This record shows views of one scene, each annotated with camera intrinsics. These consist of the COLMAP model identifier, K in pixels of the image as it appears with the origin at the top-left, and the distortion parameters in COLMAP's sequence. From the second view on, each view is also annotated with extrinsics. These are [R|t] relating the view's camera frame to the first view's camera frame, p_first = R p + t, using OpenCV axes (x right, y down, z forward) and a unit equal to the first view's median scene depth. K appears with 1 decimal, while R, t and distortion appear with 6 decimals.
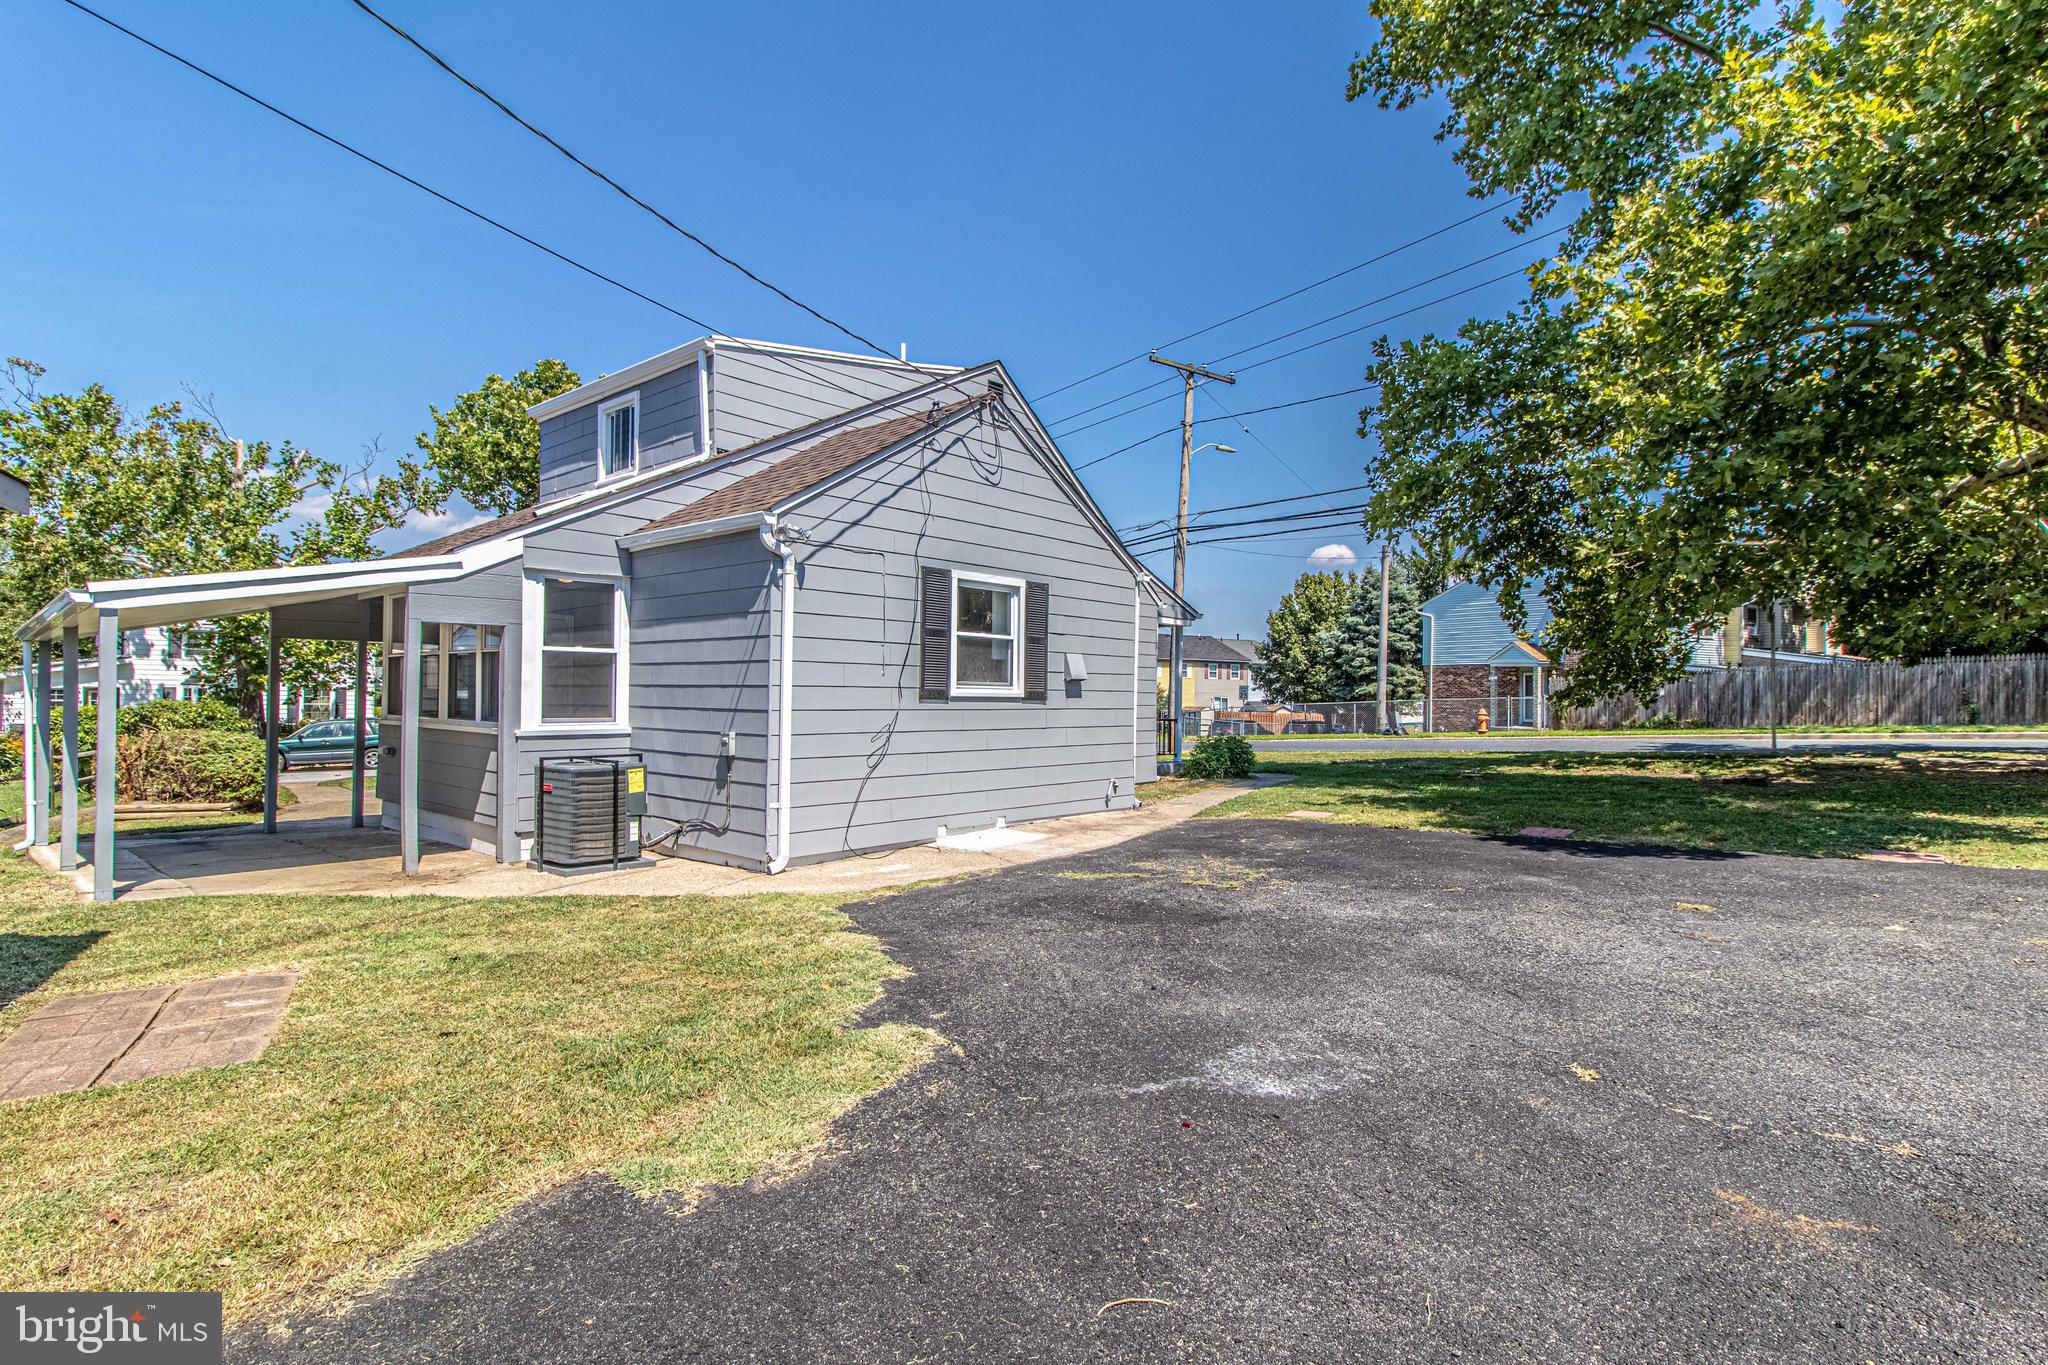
lens RADIAL K [[1014.3, 0, 1024.0], [0, 1014.3, 682.5], [0, 0, 1]] dist [0.004480, 0.000799]
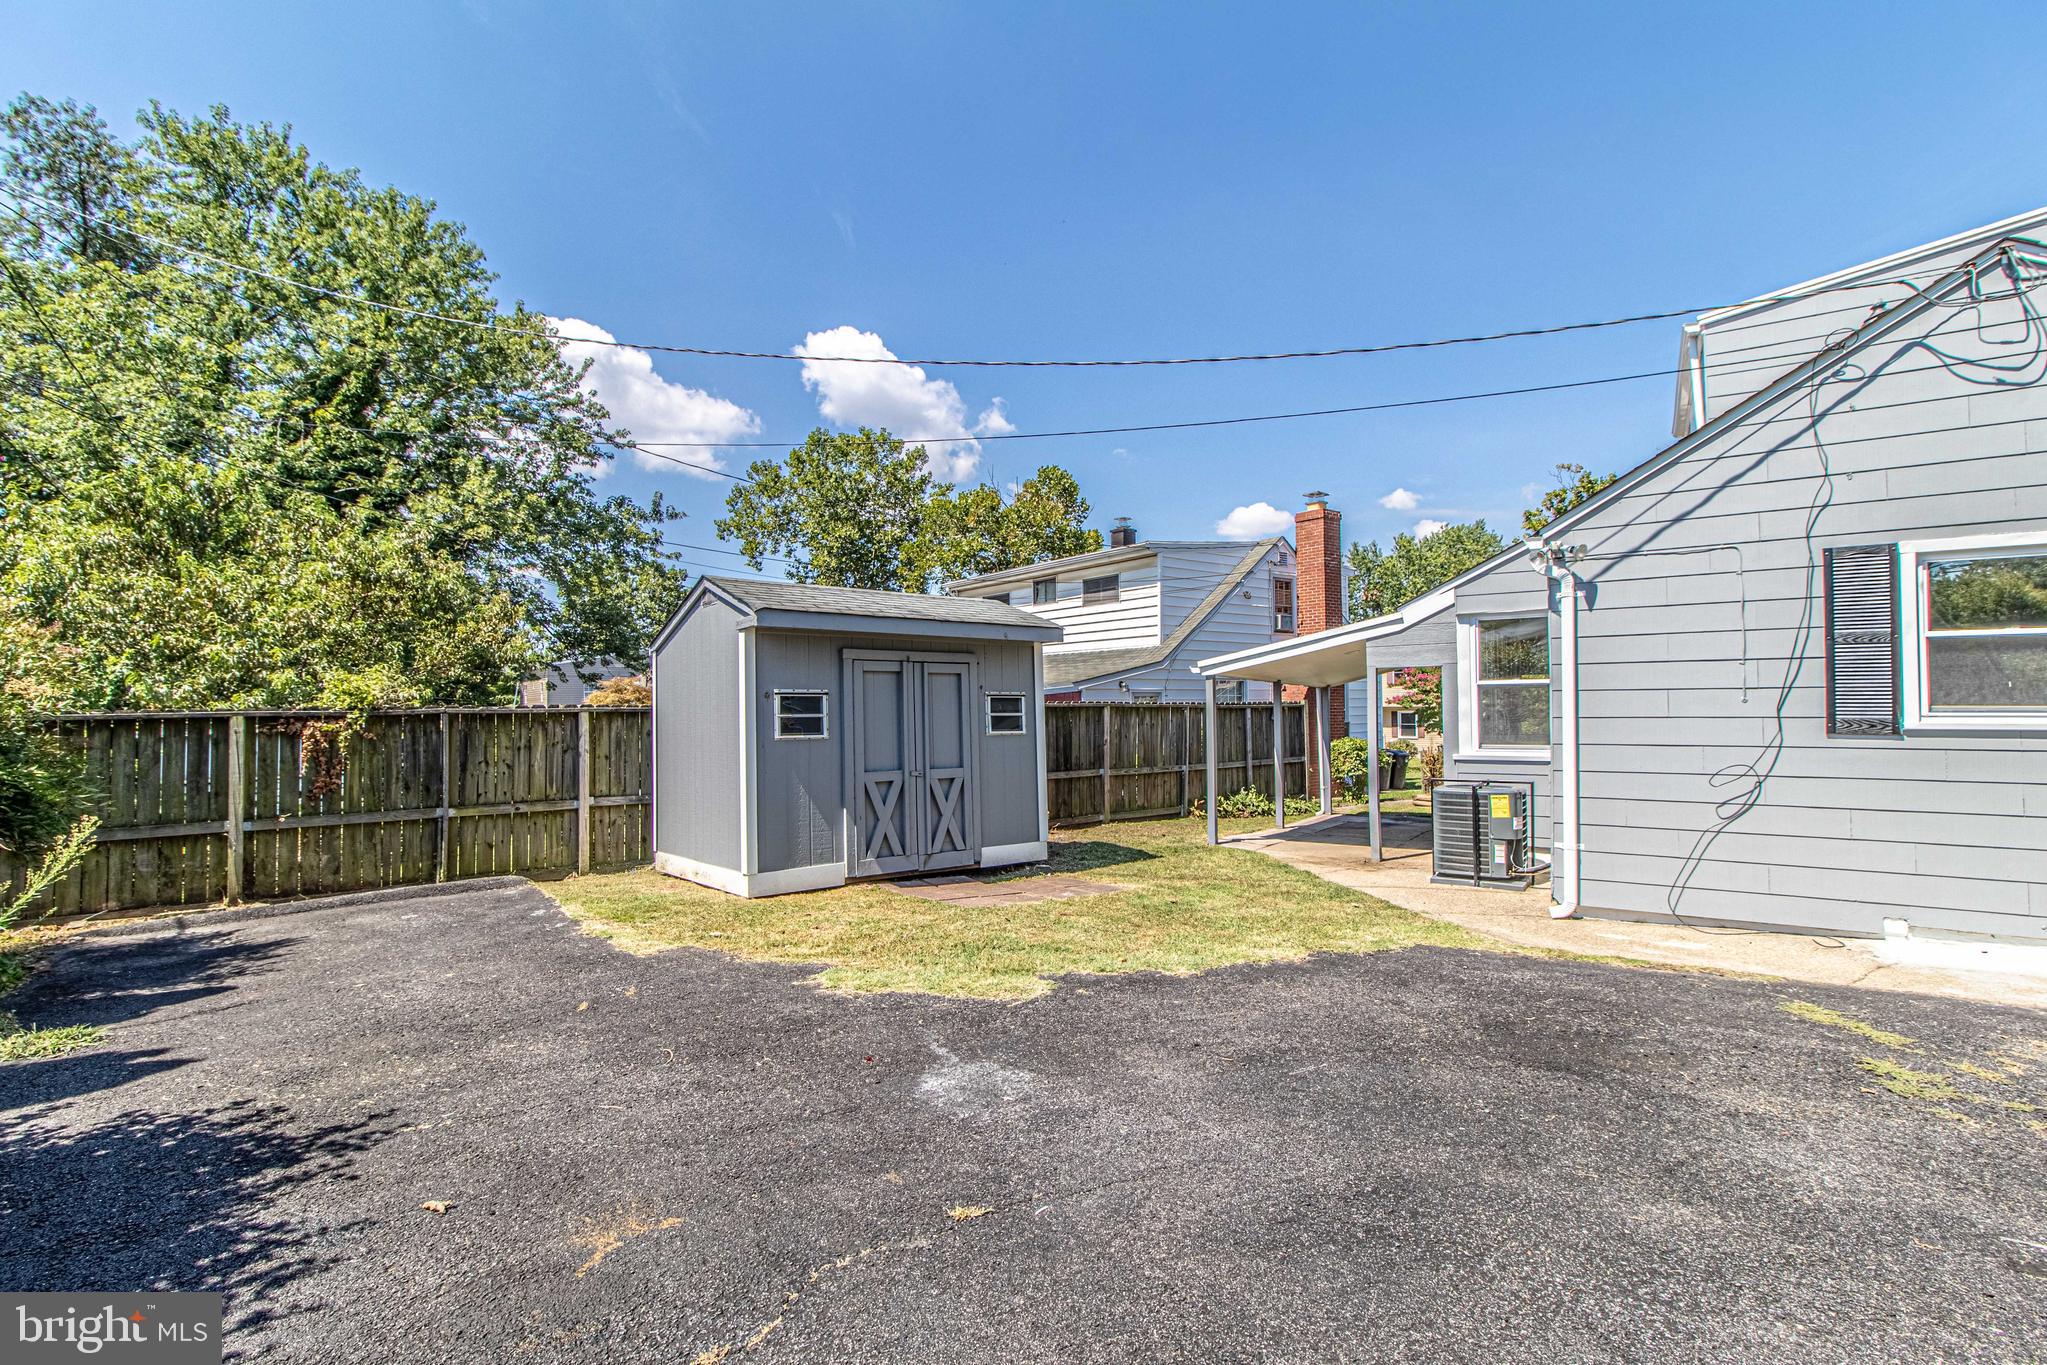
lens RADIAL K [[945.8, 0, 1020.4], [0, 945.8, 685.9], [0, 0, 1]] dist [-0.001009, -0.000592]
pose [[0.136181, -0.032653, -0.990146, 0.502527], [0.021975, 0.999310, -0.029932, -0.010049], [0.990440, -0.017682, 0.136805, 0.352571]]
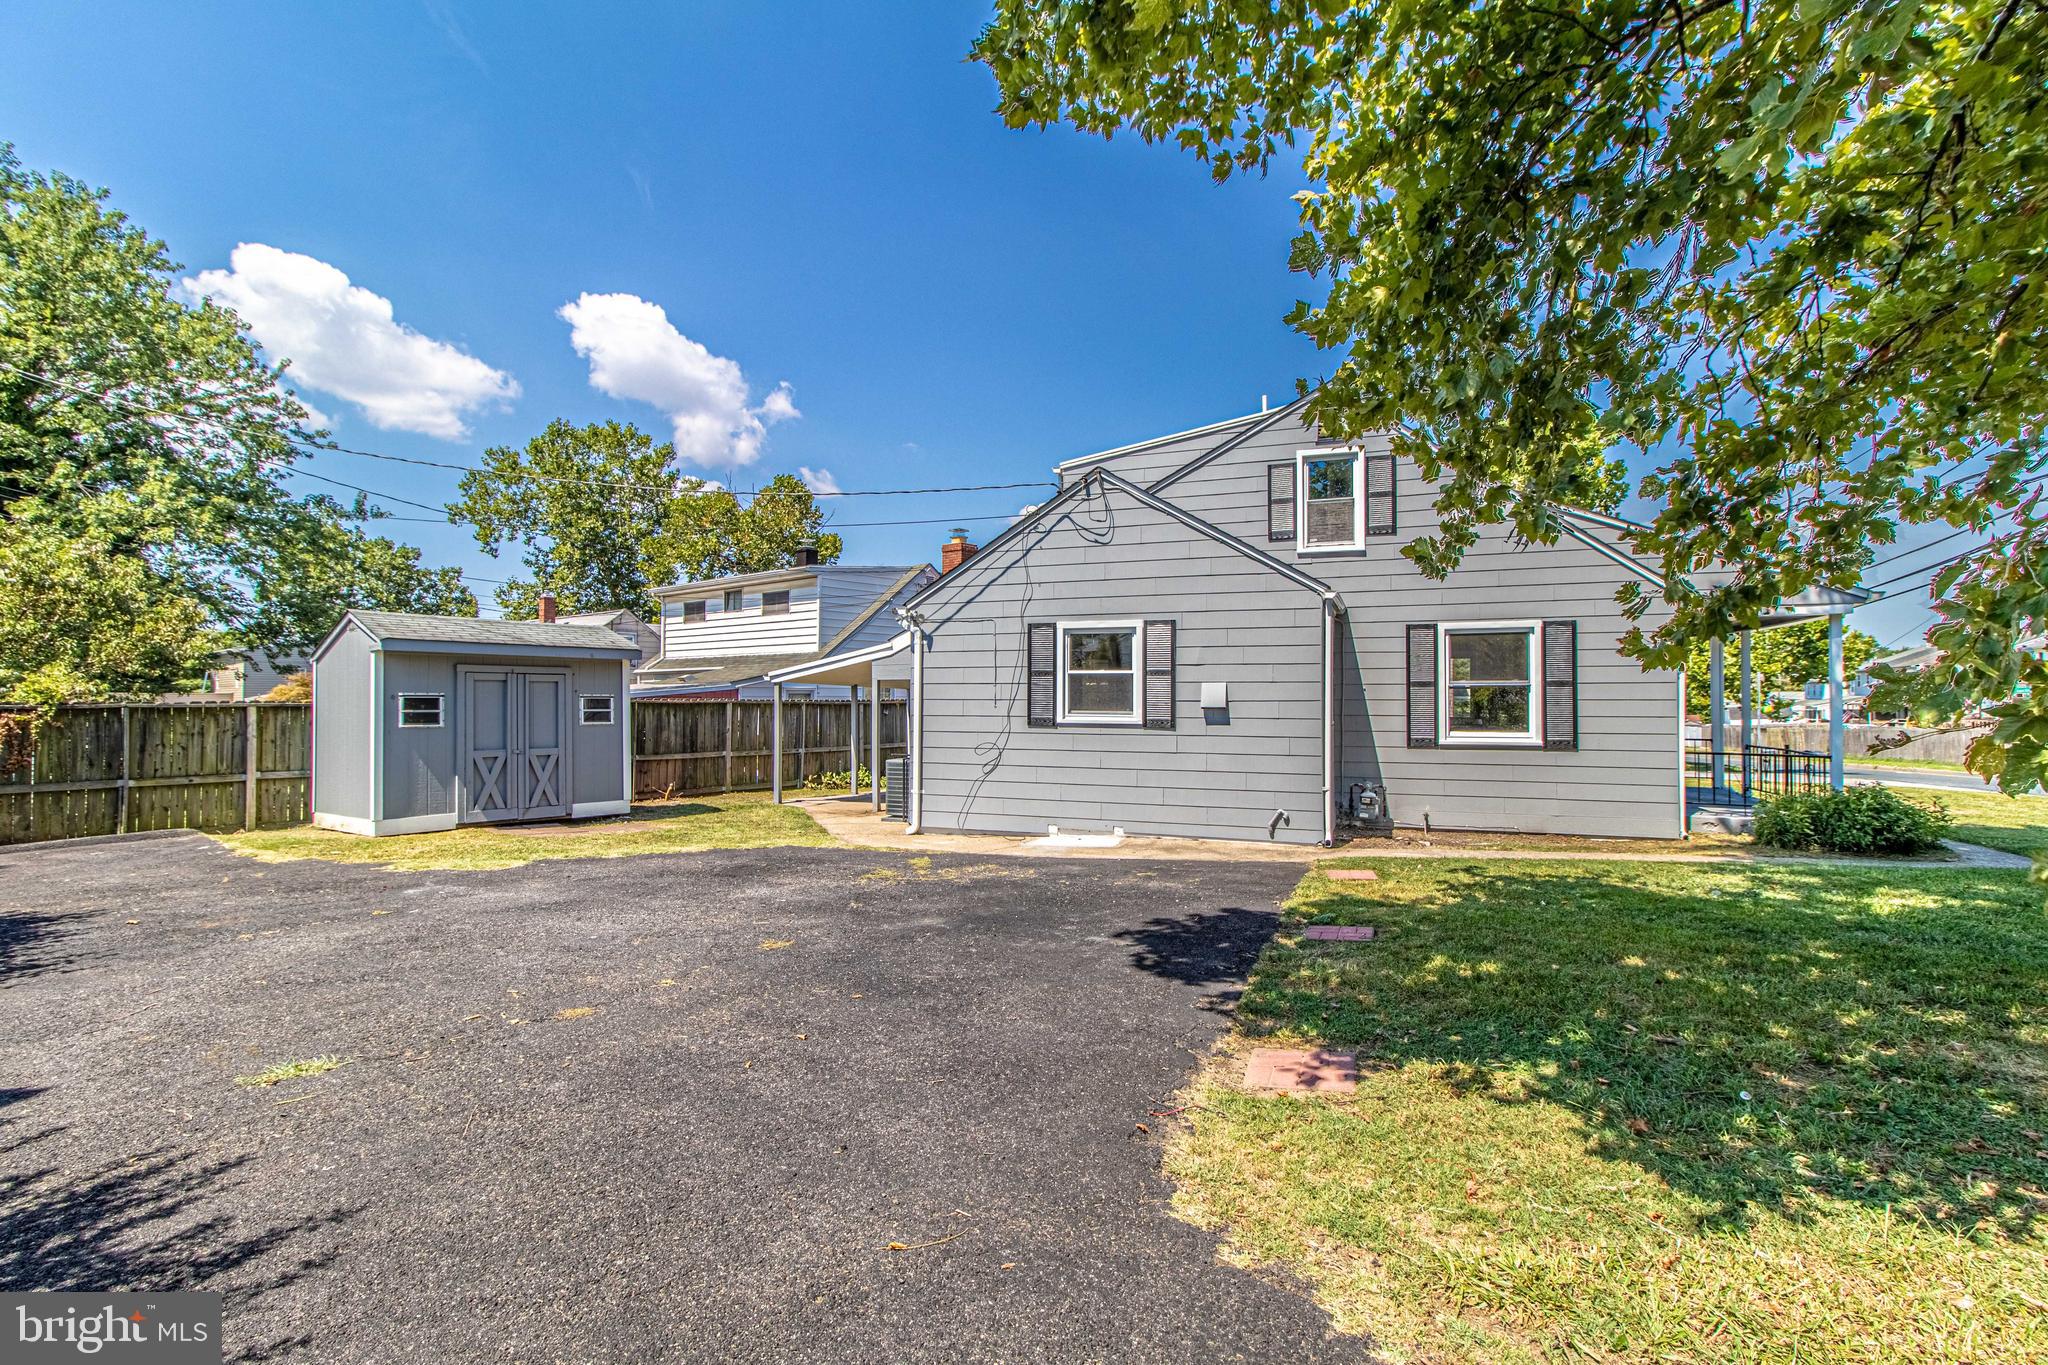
lens RADIAL K [[938.8, 0, 1024.8], [0, 938.8, 685.3], [0, 0, 1]] dist [-0.000554, -0.000637]
pose [[0.353881, -0.019855, -0.935080, 1.072740], [0.014404, 0.999772, -0.015777, -0.016265], [0.935179, -0.007886, 0.354087, 0.585858]]
